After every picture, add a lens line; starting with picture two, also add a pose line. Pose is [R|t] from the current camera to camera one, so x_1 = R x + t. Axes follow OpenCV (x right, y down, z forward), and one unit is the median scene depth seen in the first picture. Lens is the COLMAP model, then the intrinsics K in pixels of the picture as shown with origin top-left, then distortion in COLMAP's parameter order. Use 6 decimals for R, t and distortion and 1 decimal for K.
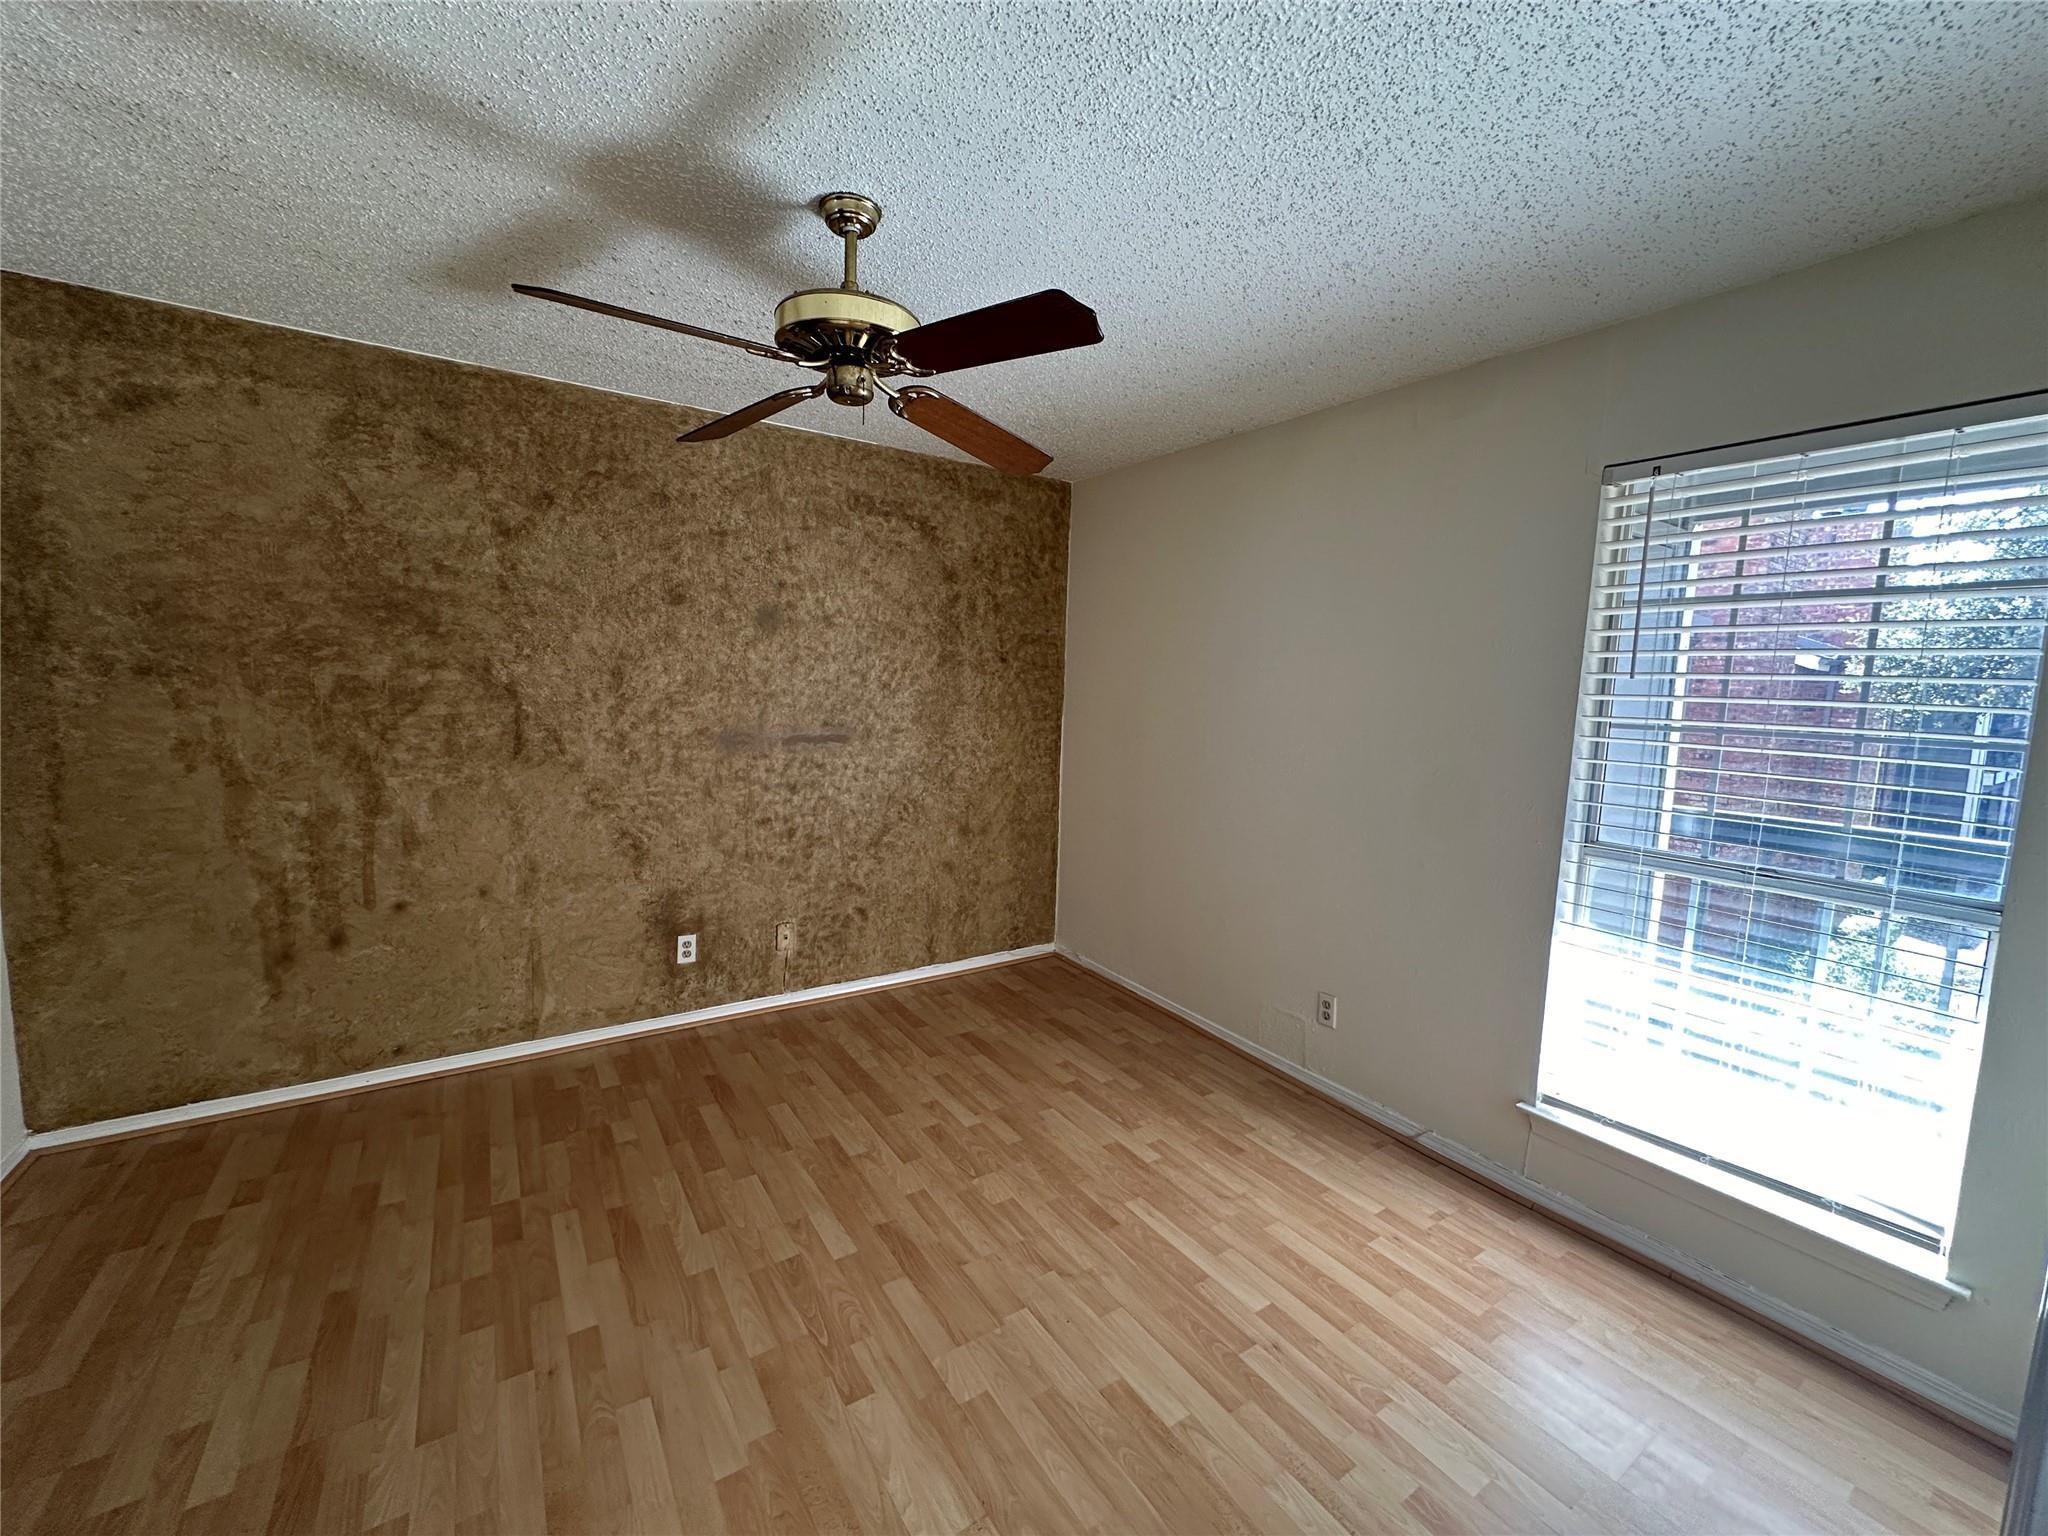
lens RADIAL K [[818.2, 0, 1027.1], [0, 818.2, 763.7], [0, 0, 1]] dist [-0.002055, -0.000198]
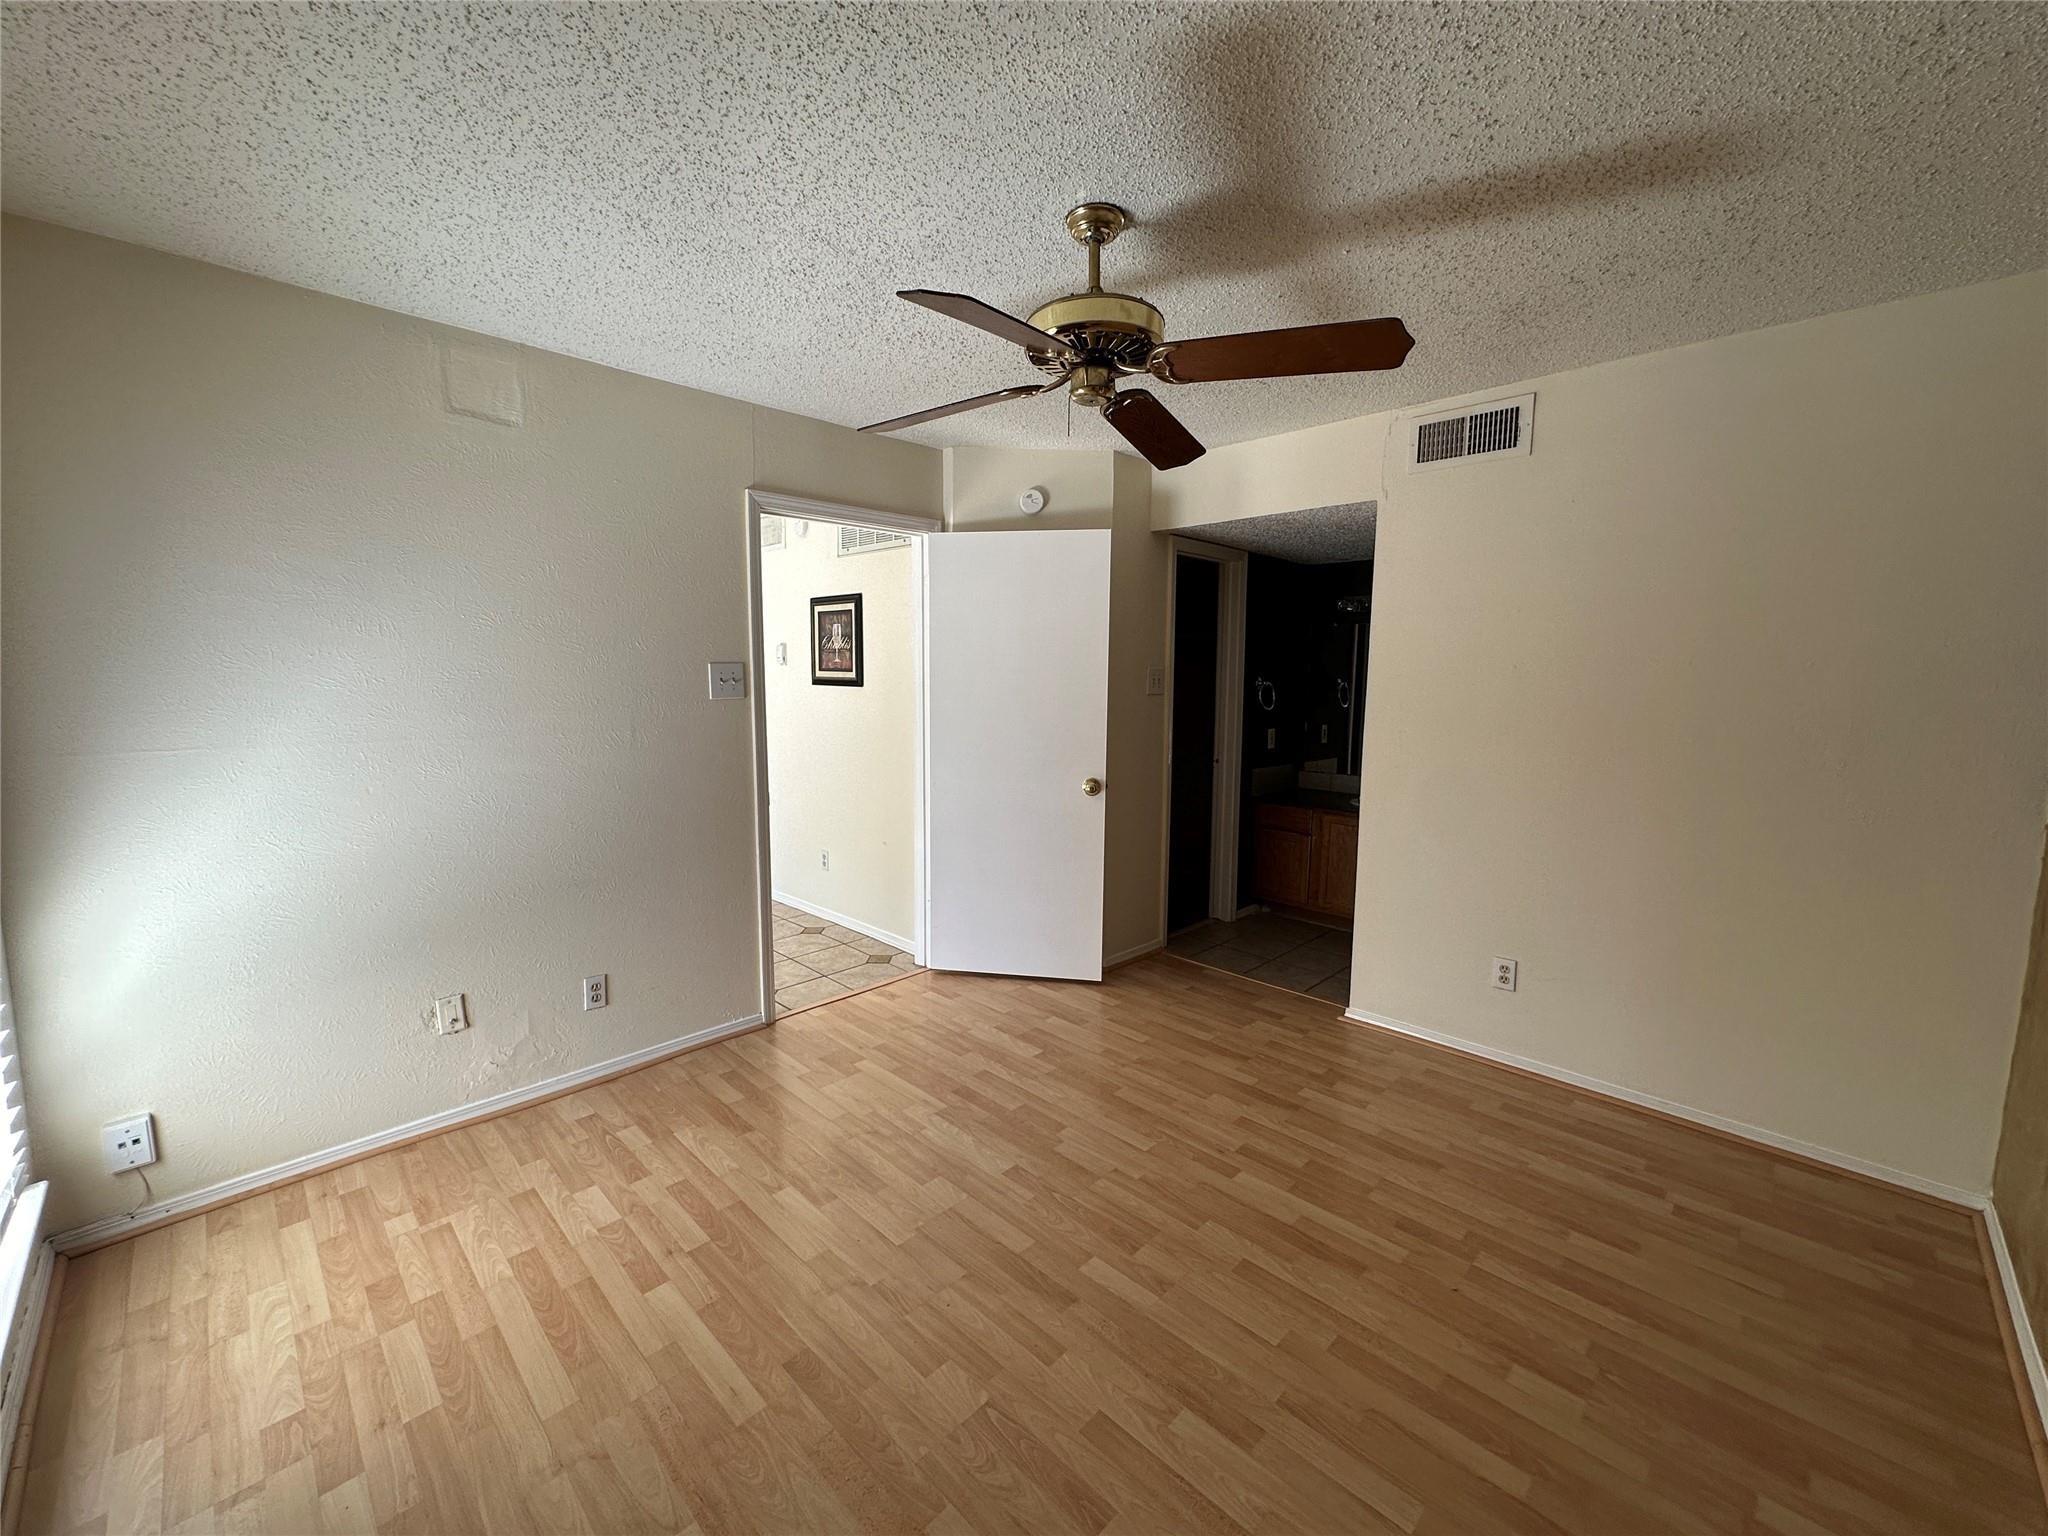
lens RADIAL K [[818.2, 0, 1022.2], [0, 818.2, 772.0], [0, 0, 1]] dist [-0.002055, -0.000198]
pose [[-0.979441, -0.015438, -0.201141, 0.059826], [-0.060358, 0.973819, 0.219164, -0.177637], [0.192492, 0.226798, -0.954730, 1.778219]]
